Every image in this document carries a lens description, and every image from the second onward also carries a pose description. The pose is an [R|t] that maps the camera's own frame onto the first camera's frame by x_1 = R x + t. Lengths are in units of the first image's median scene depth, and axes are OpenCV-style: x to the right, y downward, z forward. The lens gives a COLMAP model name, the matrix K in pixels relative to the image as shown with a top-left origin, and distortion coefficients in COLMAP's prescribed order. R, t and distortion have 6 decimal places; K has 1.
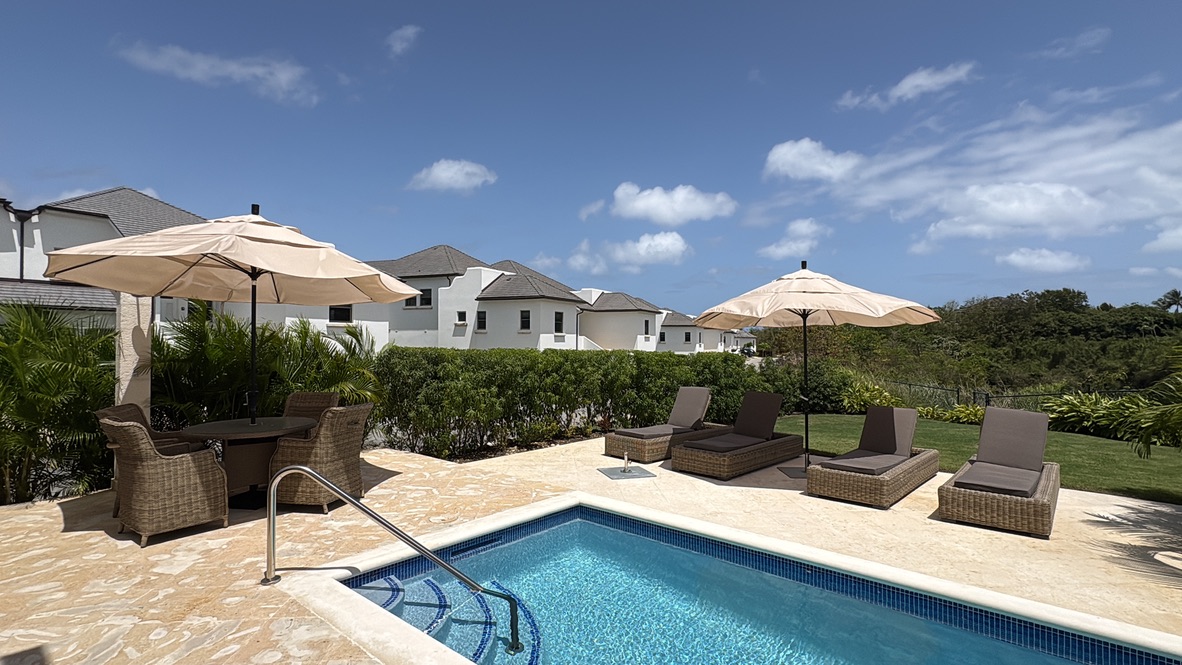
lens RADIAL K [[574.0, 0, 597.3], [0, 574.0, 343.6], [0, 0, 1]] dist [0.002545, -0.001337]
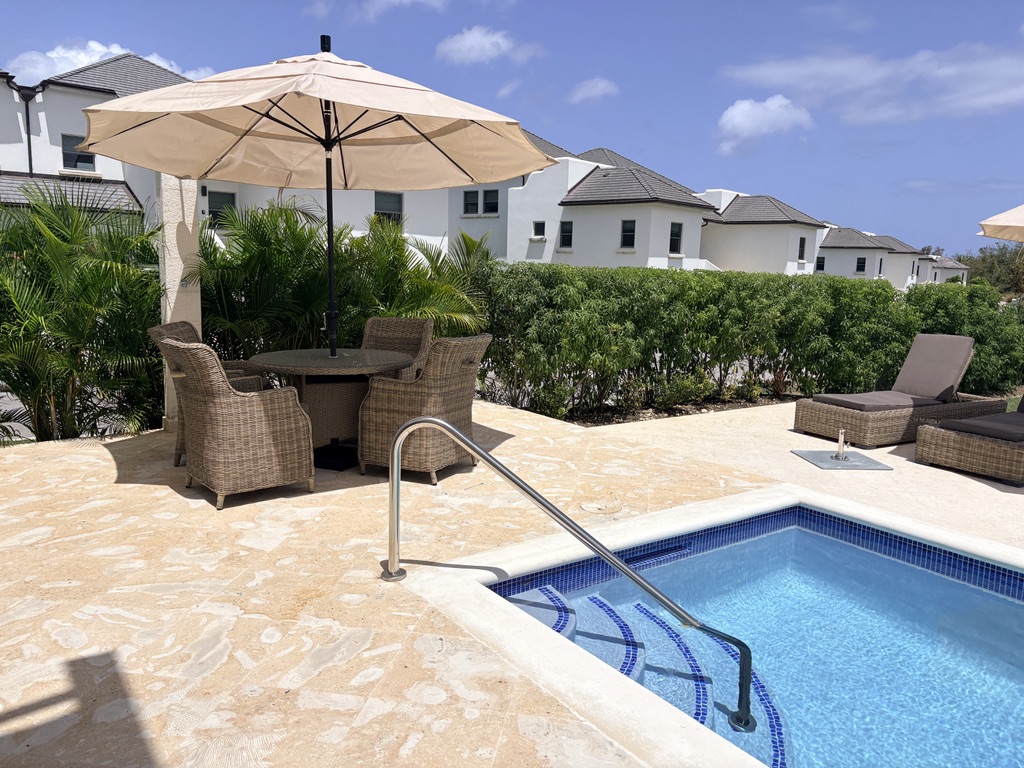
lens RADIAL K [[772.6, 0, 511.7], [0, 772.6, 392.2], [0, 0, 1]] dist [0.047953, -0.039405]
pose [[0.970754, 0.059274, -0.232646, -0.127653], [-0.022909, 0.987491, 0.156002, 0.023031], [0.238982, -0.146110, 0.959968, 0.089457]]
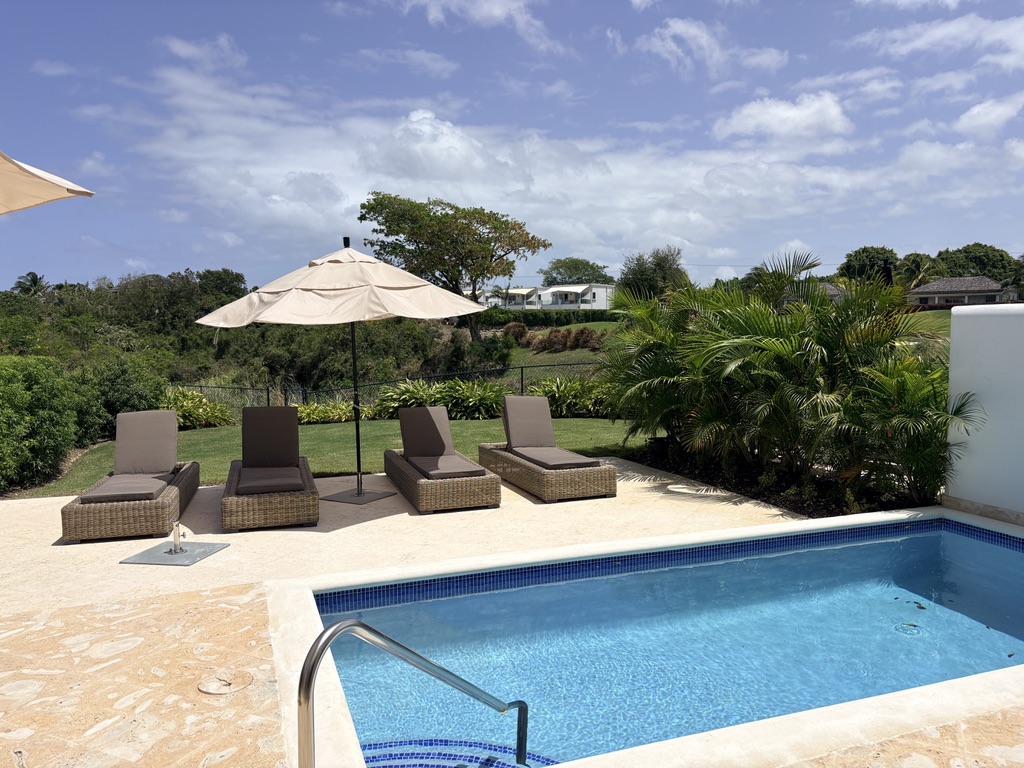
lens RADIAL K [[772.6, 0, 507.8], [0, 772.6, 382.5], [0, 0, 1]] dist [0.047953, -0.039405]
pose [[0.487033, -0.073756, 0.870264, -0.585679], [0.018707, 0.997080, 0.074034, -0.020872], [-0.873183, -0.019777, 0.486991, 0.320834]]
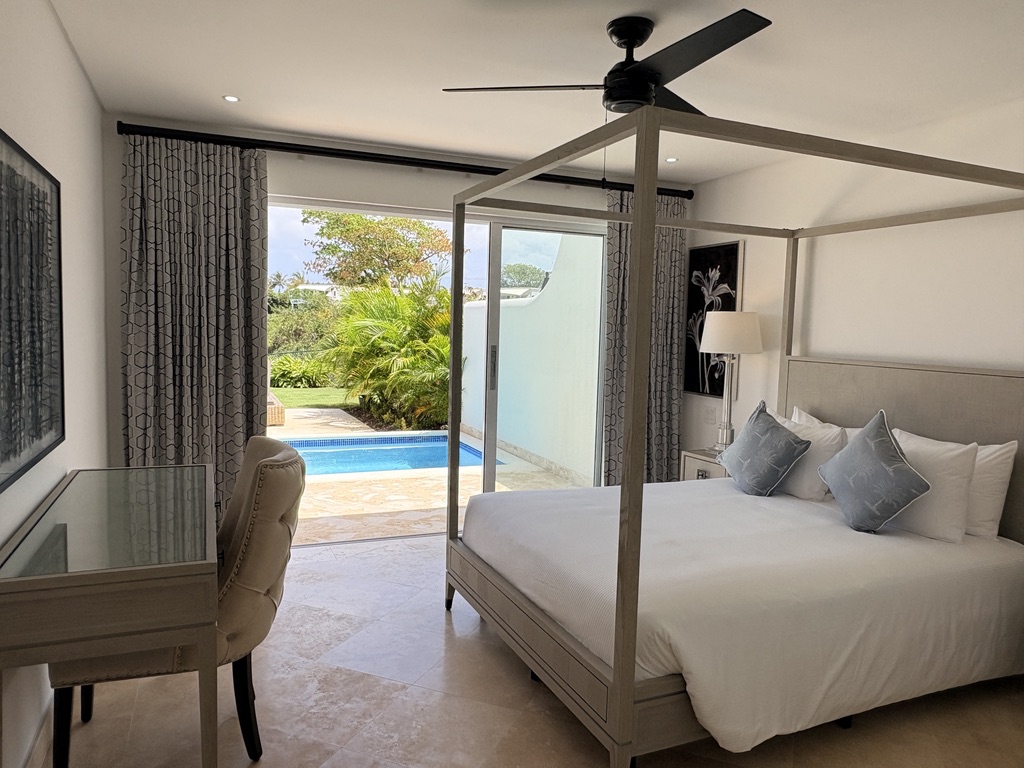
lens RADIAL K [[728.1, 0, 512.8], [0, 728.1, 382.2], [0, 0, 1]] dist [-0.030774, -0.000014]
pose [[0.448729, -0.064996, 0.891301, -0.750527], [-0.013677, 0.996735, 0.079571, 0.009076], [-0.893563, -0.047896, 0.446375, -0.540164]]
